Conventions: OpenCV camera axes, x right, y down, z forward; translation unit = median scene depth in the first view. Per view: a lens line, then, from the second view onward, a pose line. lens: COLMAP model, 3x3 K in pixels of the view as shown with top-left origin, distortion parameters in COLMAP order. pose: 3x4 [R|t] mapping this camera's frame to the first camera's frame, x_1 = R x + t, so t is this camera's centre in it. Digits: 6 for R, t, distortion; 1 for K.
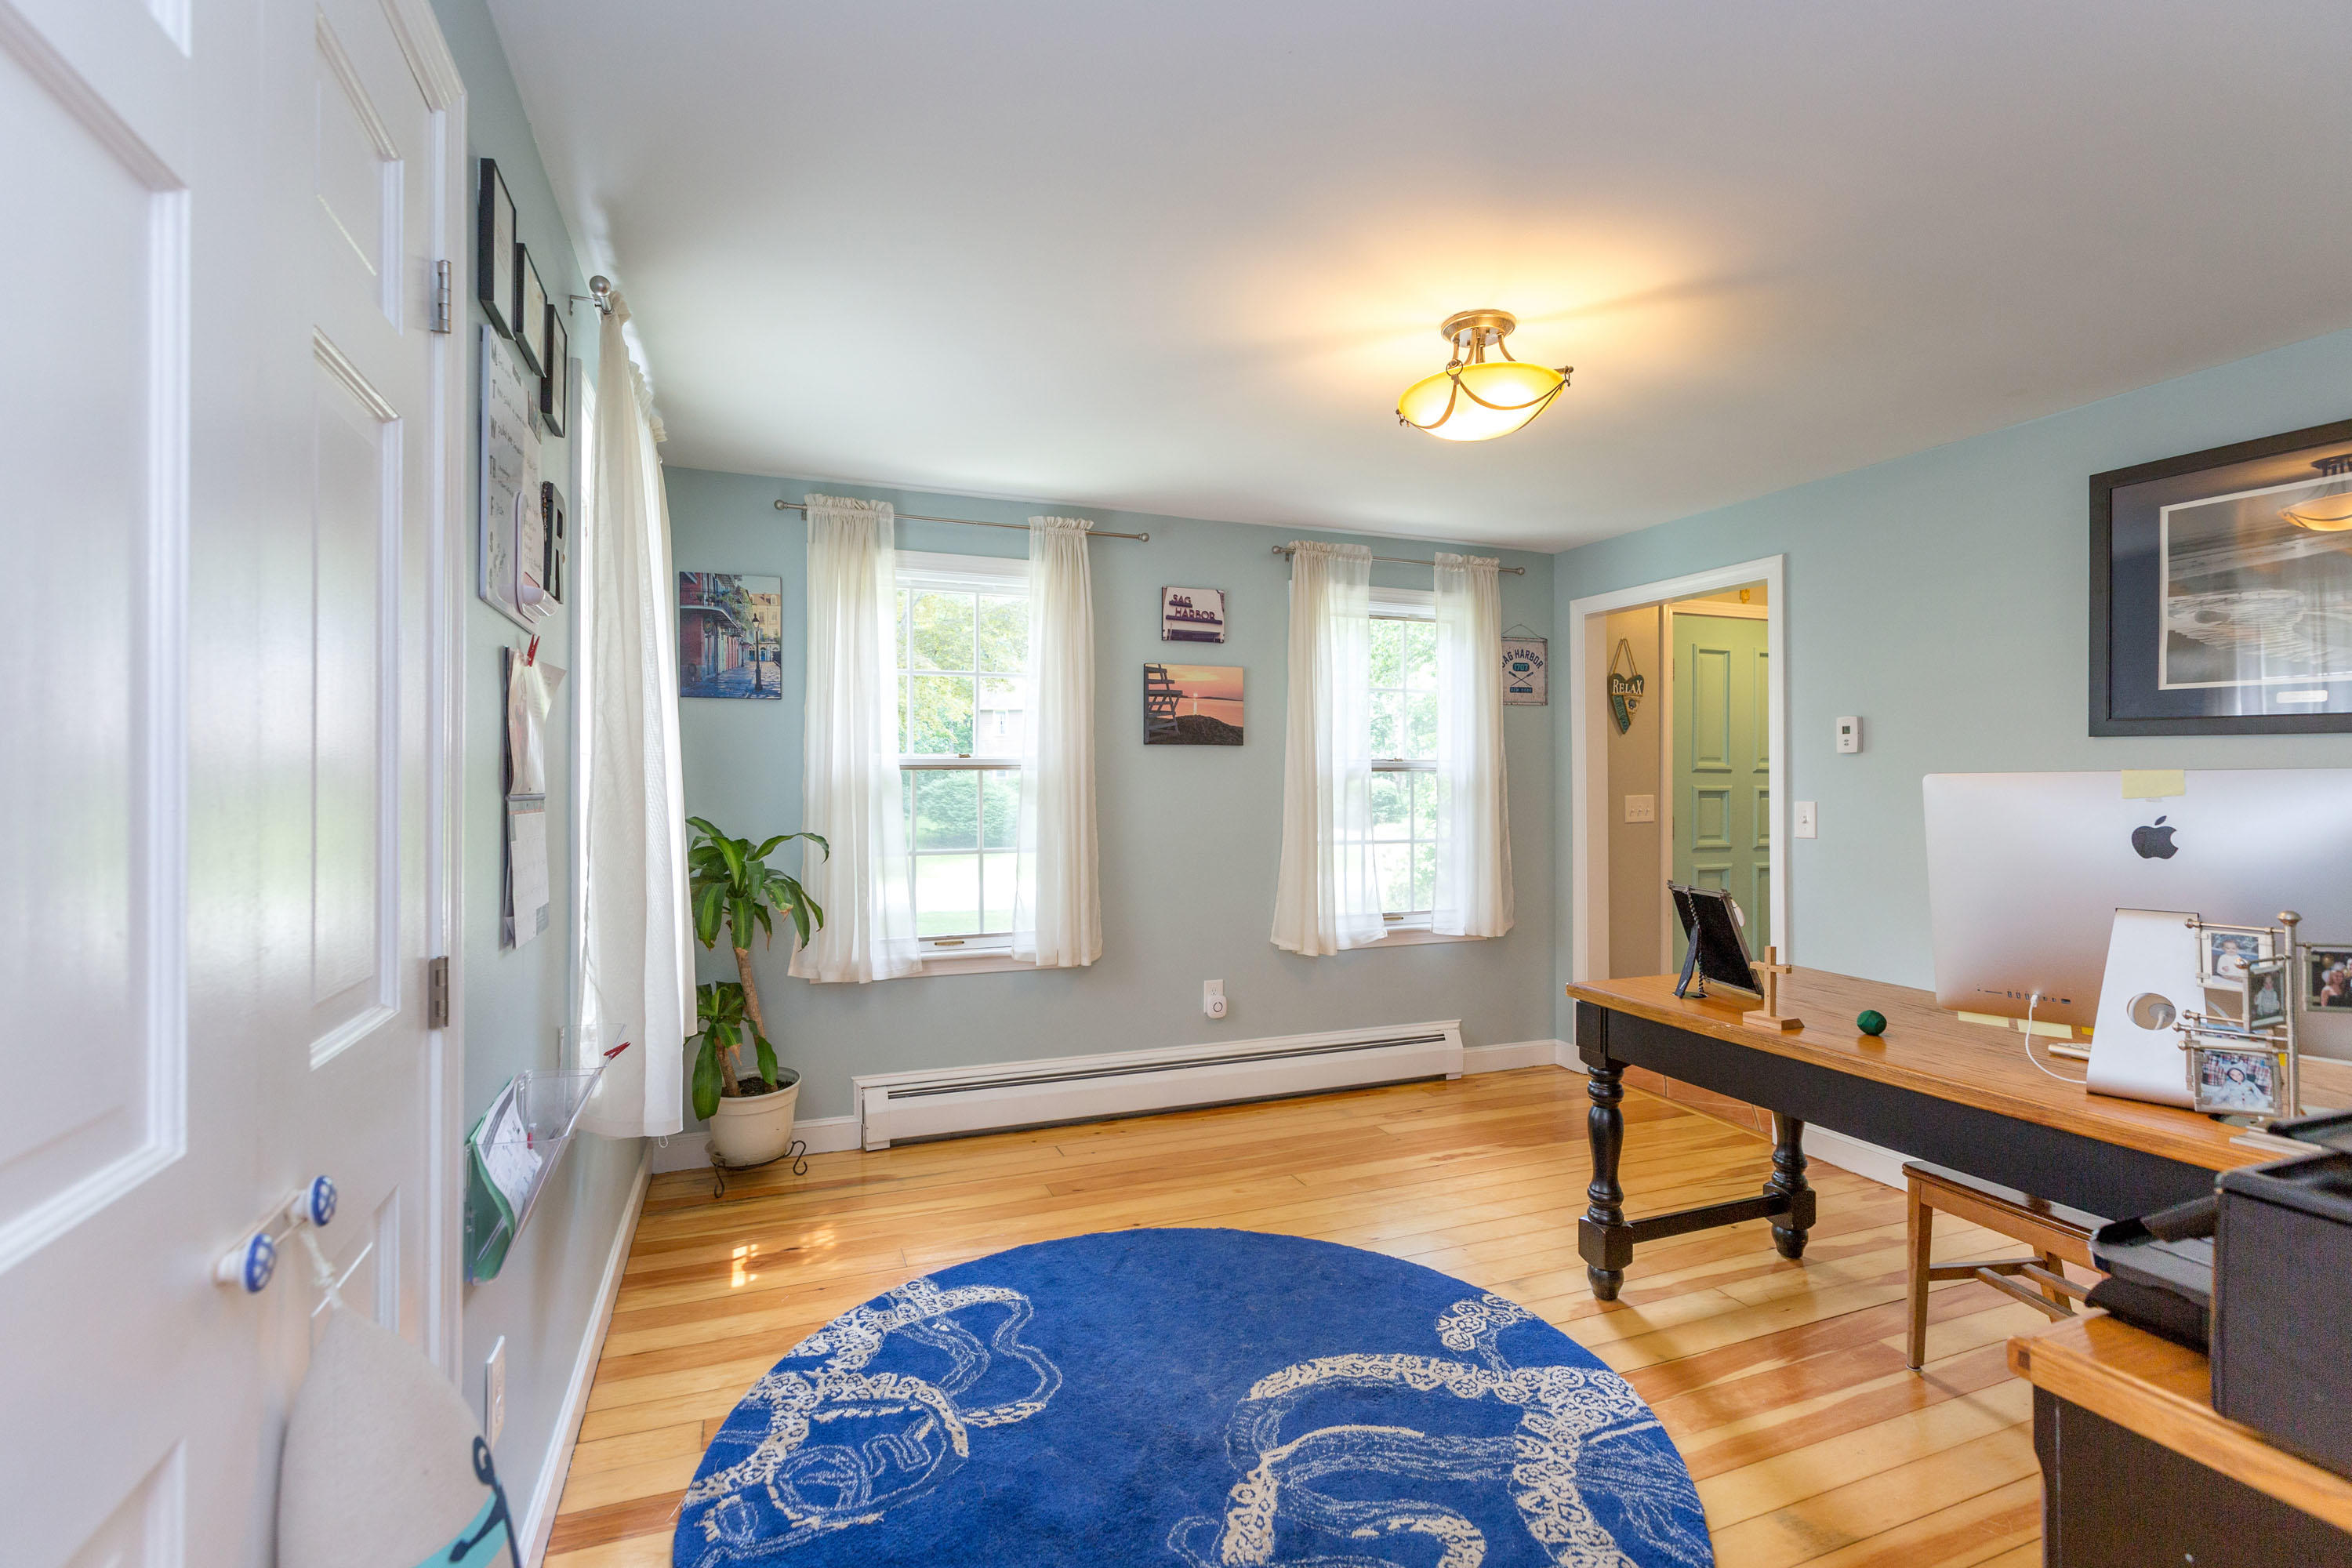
lens RADIAL K [[1087.6, 0, 1180.0], [0, 1087.6, 785.2], [0, 0, 1]] dist [-0.001158, -0.000277]
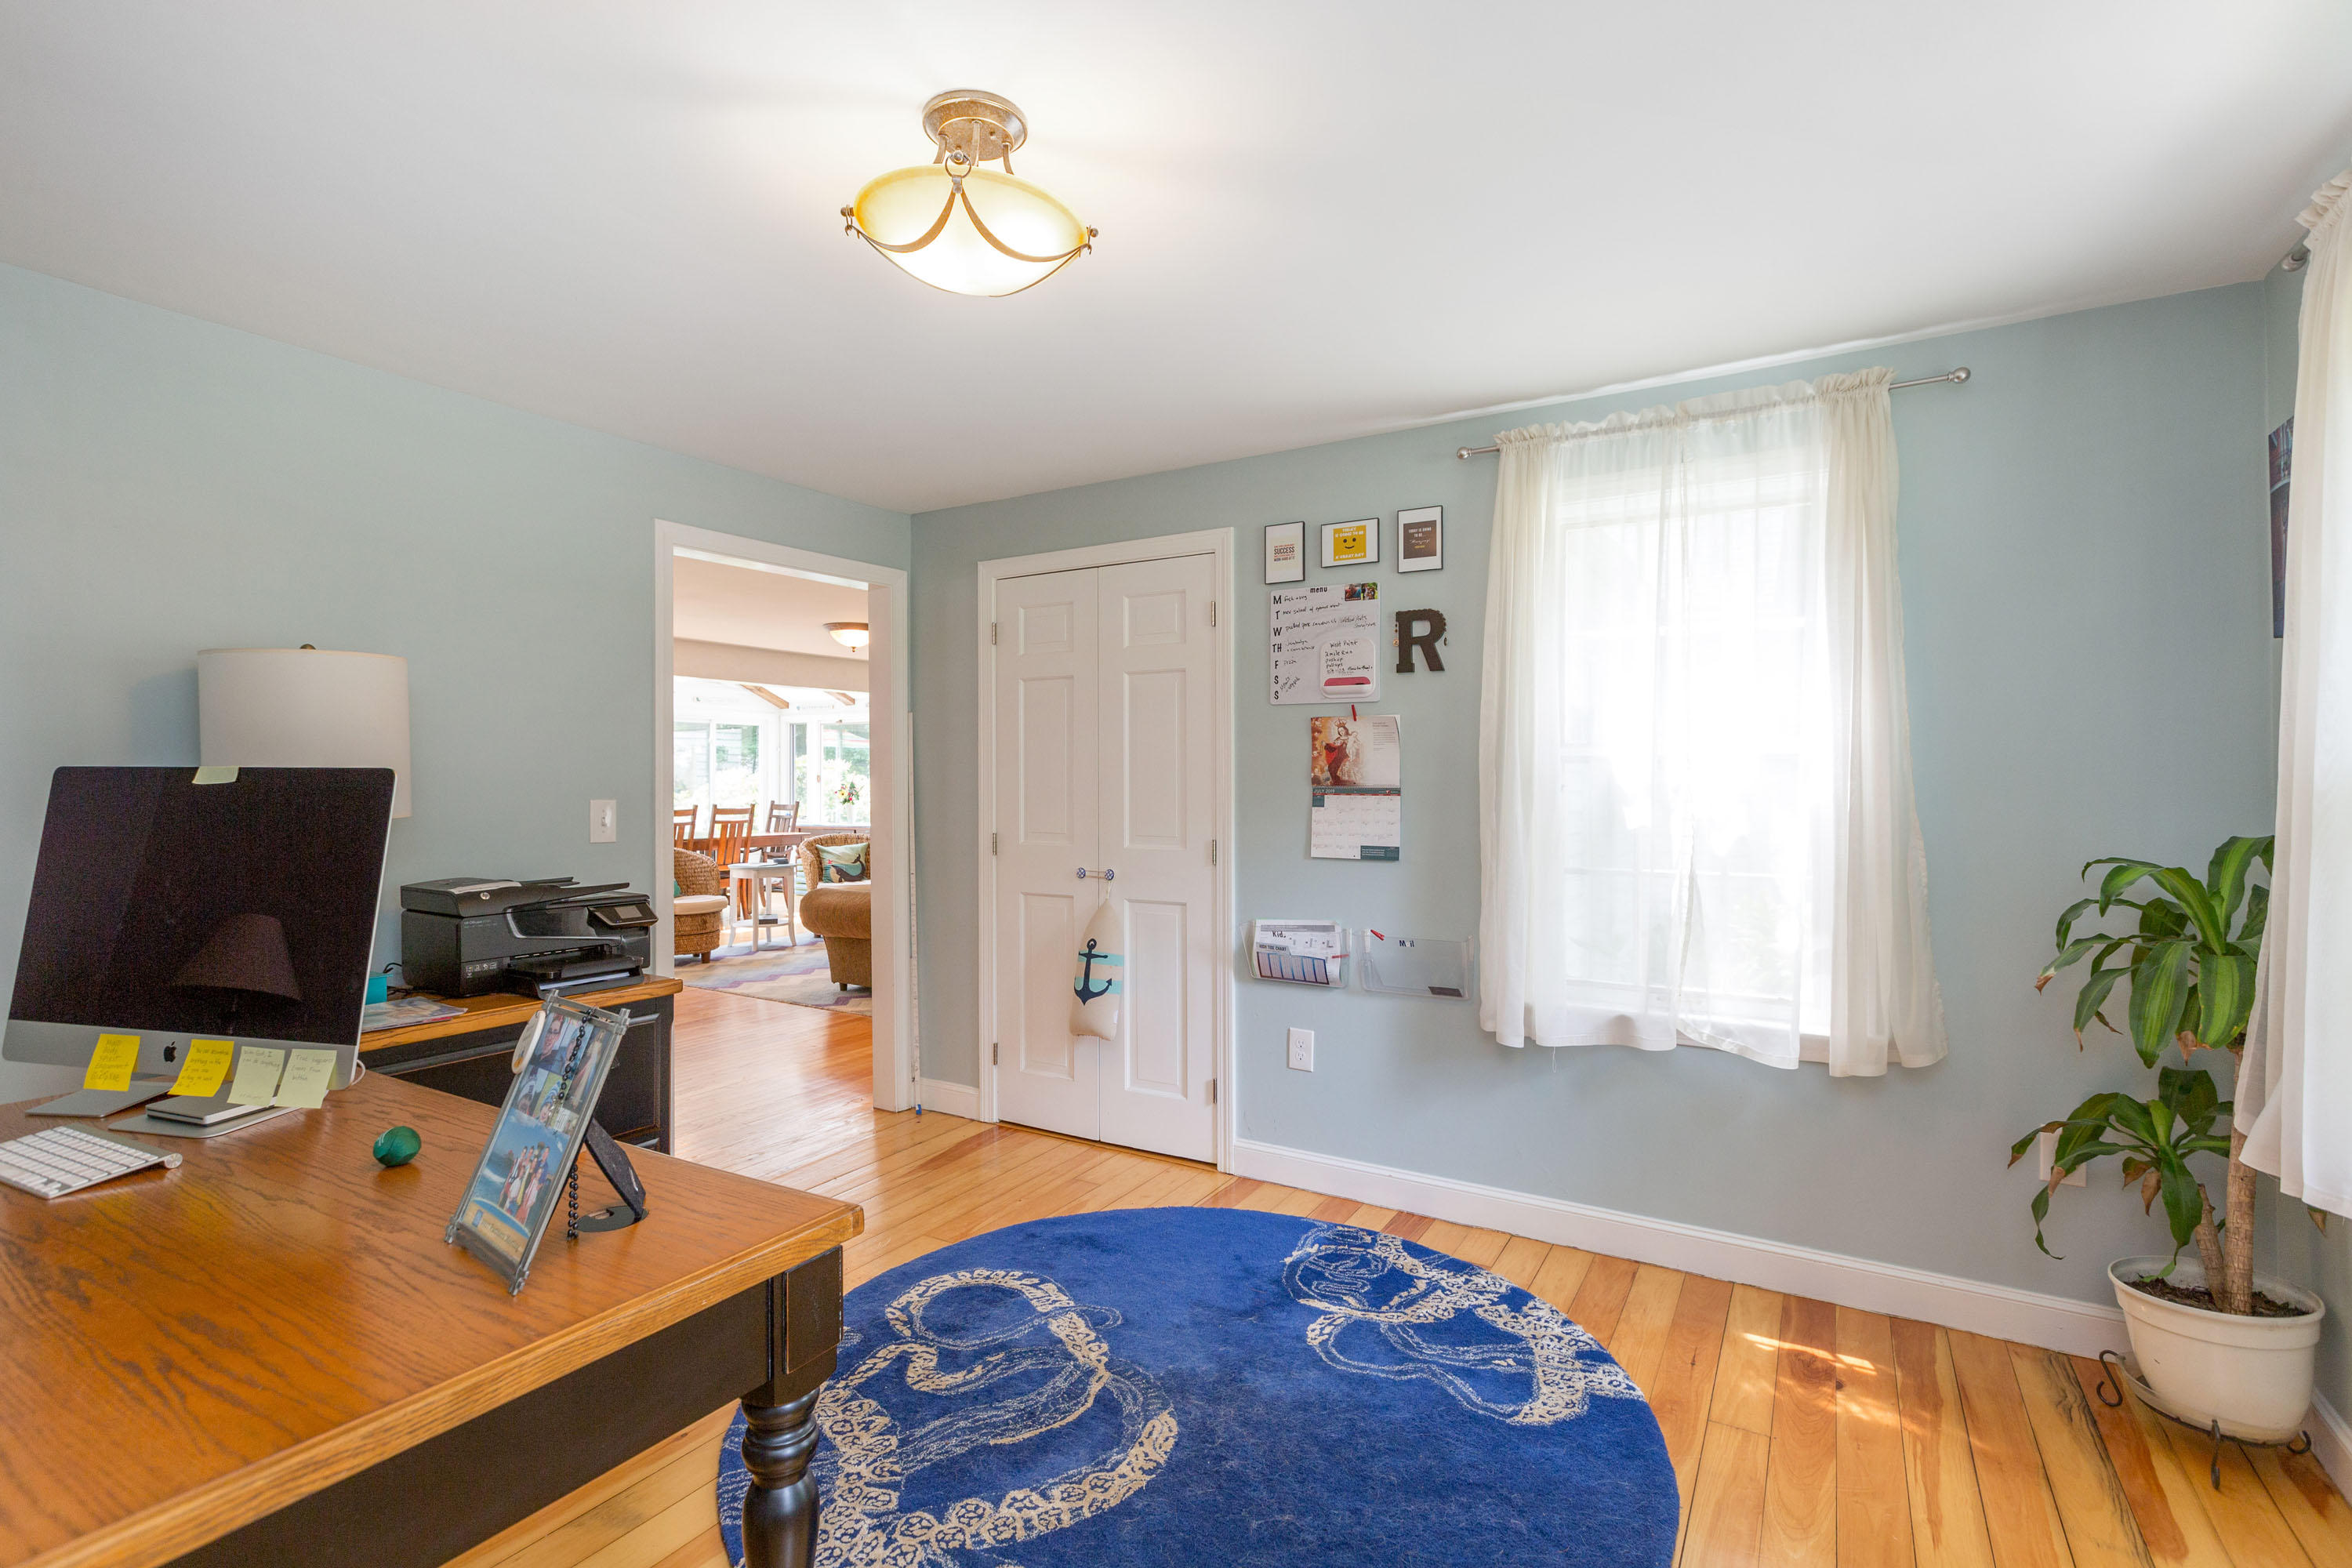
lens RADIAL K [[1087.6, 0, 1166.3], [0, 1087.6, 785.6], [0, 0, 1]] dist [-0.001158, -0.000277]
pose [[-0.795806, 0.004291, -0.605536, 0.672087], [-0.000604, 0.999969, 0.007879, -0.005692], [0.605551, 0.006636, -0.795779, 1.824942]]
